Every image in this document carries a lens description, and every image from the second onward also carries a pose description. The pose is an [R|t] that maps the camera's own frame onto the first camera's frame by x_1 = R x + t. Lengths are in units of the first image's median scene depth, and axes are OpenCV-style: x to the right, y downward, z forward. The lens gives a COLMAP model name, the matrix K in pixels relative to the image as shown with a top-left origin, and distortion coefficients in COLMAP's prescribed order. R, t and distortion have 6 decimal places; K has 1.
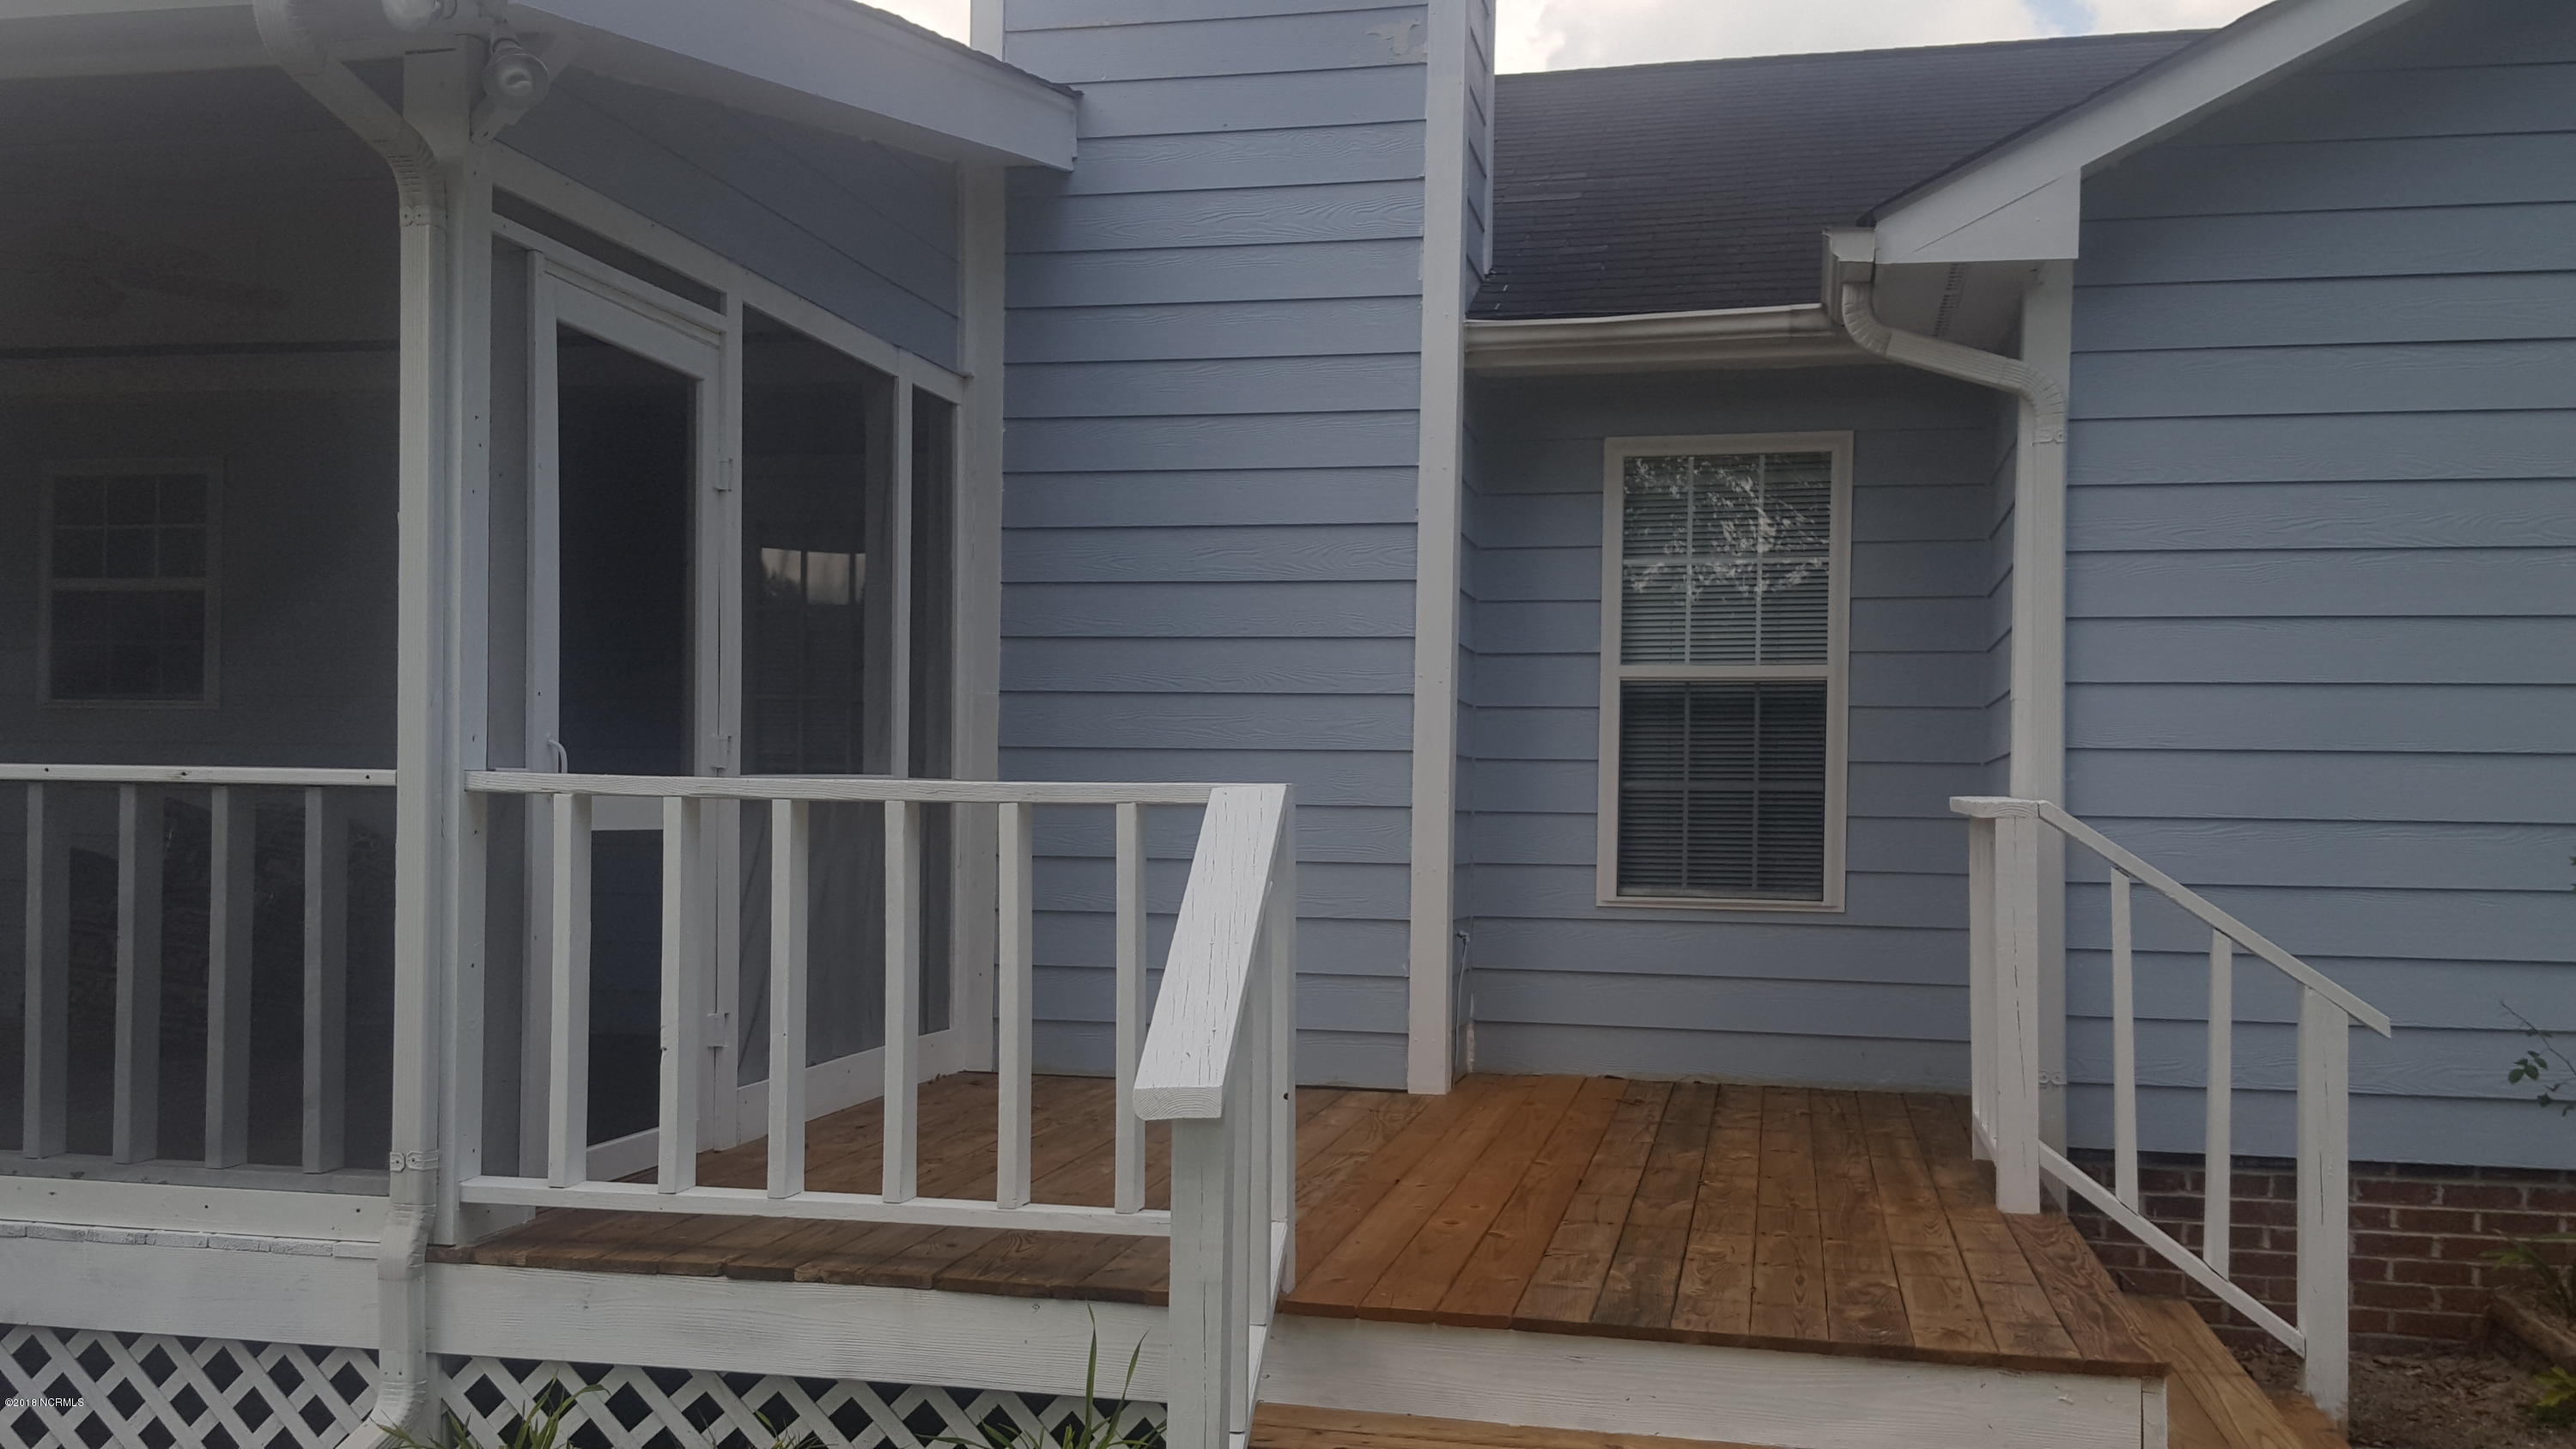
lens RADIAL K [[2493.7, 0, 1288.0], [0, 2493.7, 724.5], [0, 0, 1]] dist [0.142929, -0.329691]
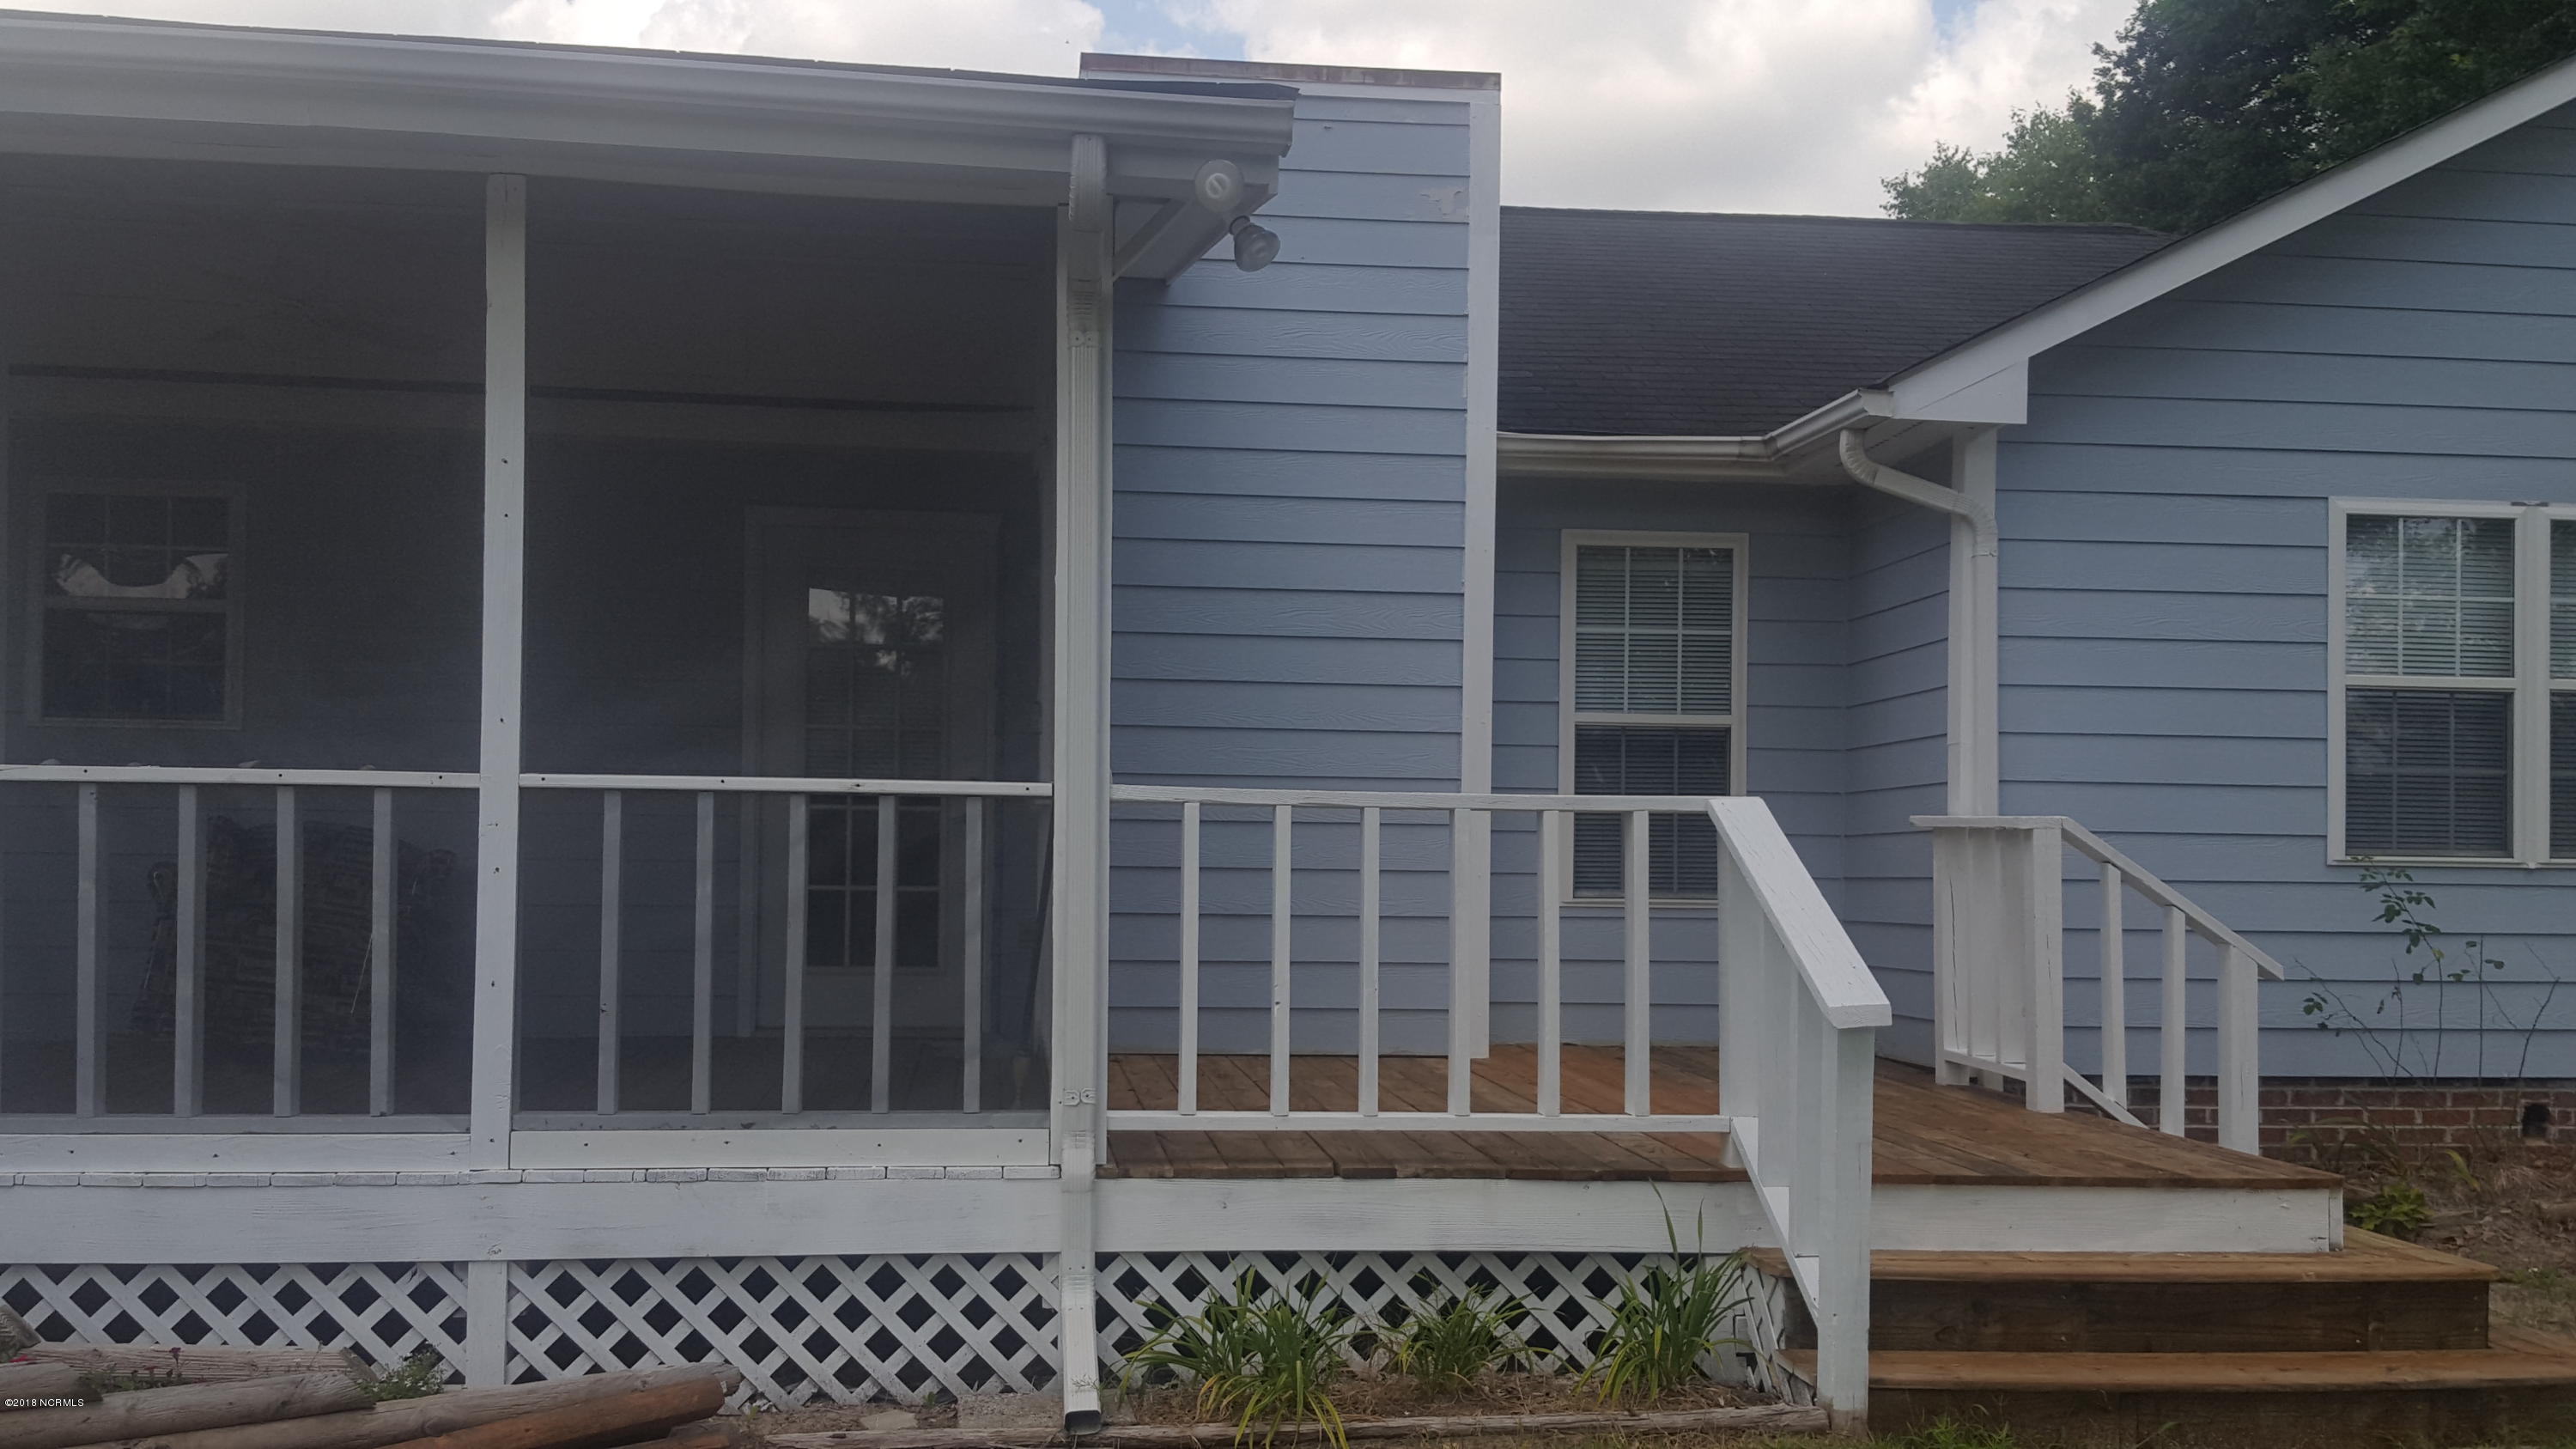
lens RADIAL K [[2558.8, 0, 1288.0], [0, 2558.8, 724.5], [0, 0, 1]] dist [0.044348, -0.005505]
pose [[0.939227, 0.016146, 0.342916, -0.609468], [-0.010447, 0.999775, -0.018460, 0.009898], [-0.343137, 0.013756, 0.939185, -0.198529]]
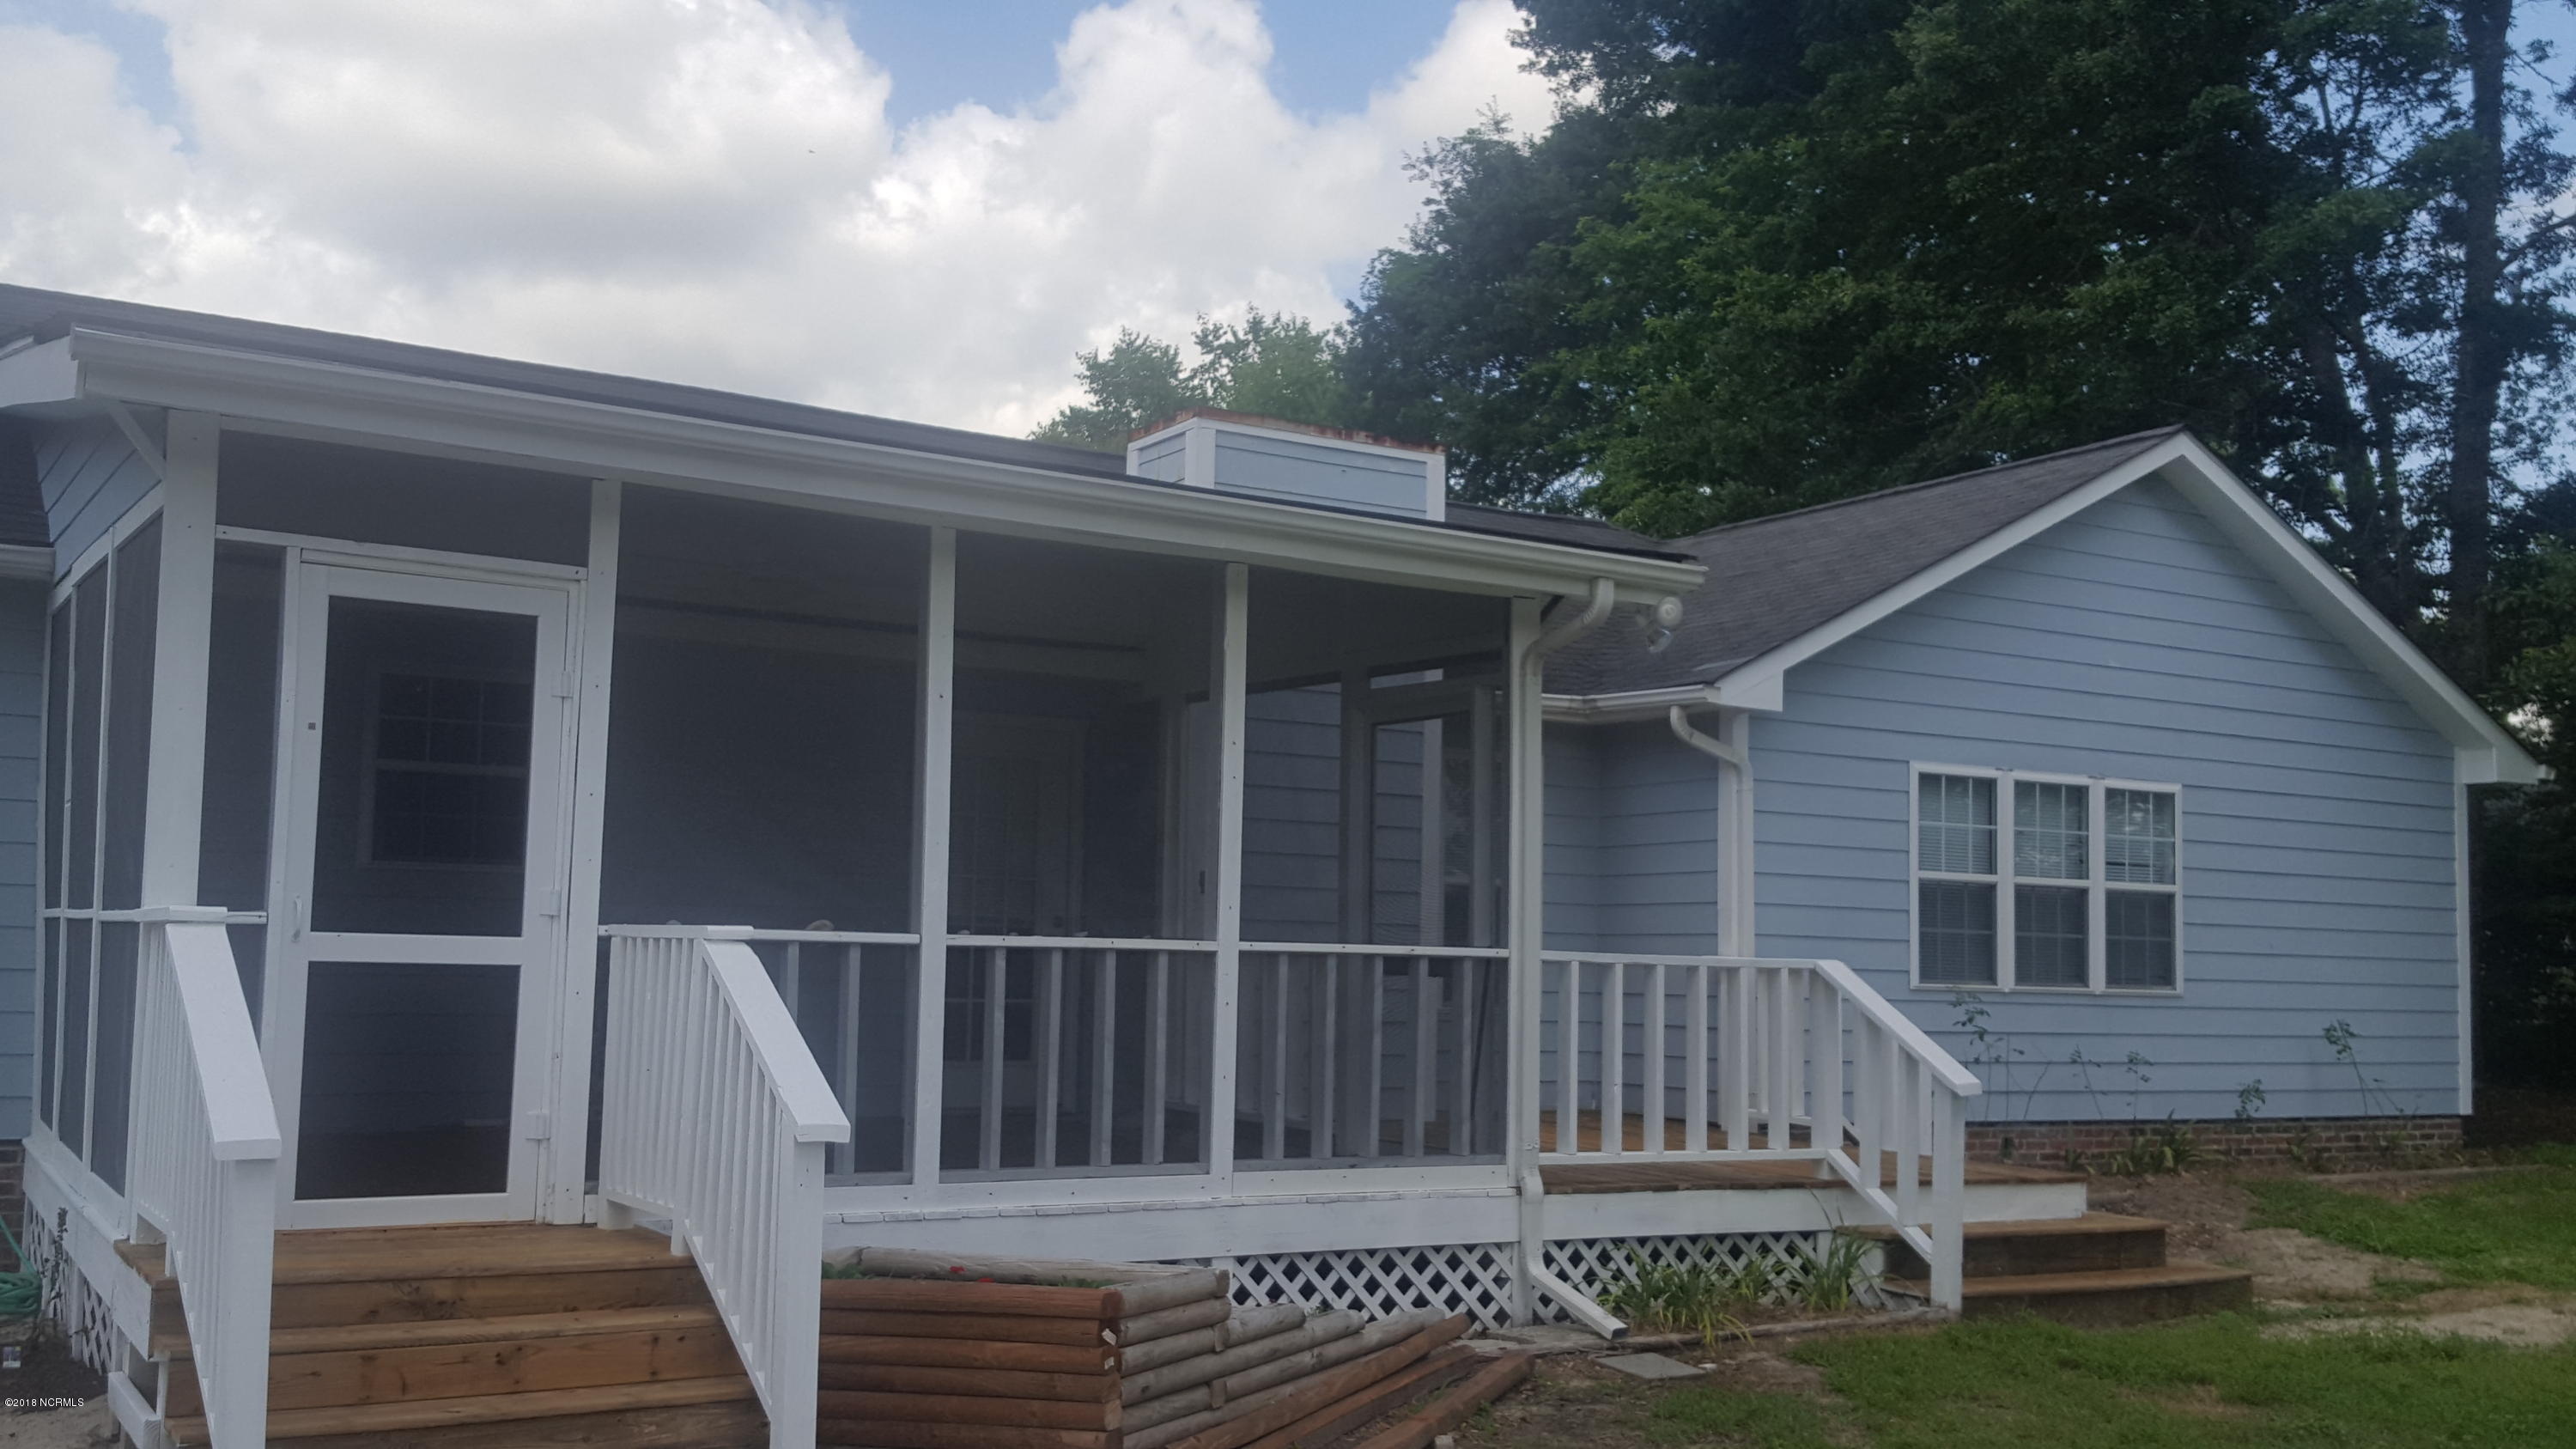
lens RADIAL K [[2493.7, 0, 1288.0], [0, 2493.7, 724.5], [0, 0, 1]] dist [0.142929, -0.329691]
pose [[0.696211, 0.068074, 0.714602, -1.731310], [-0.046143, 0.997678, -0.050086, -0.049603], [-0.716353, 0.001896, 0.697736, -0.240782]]
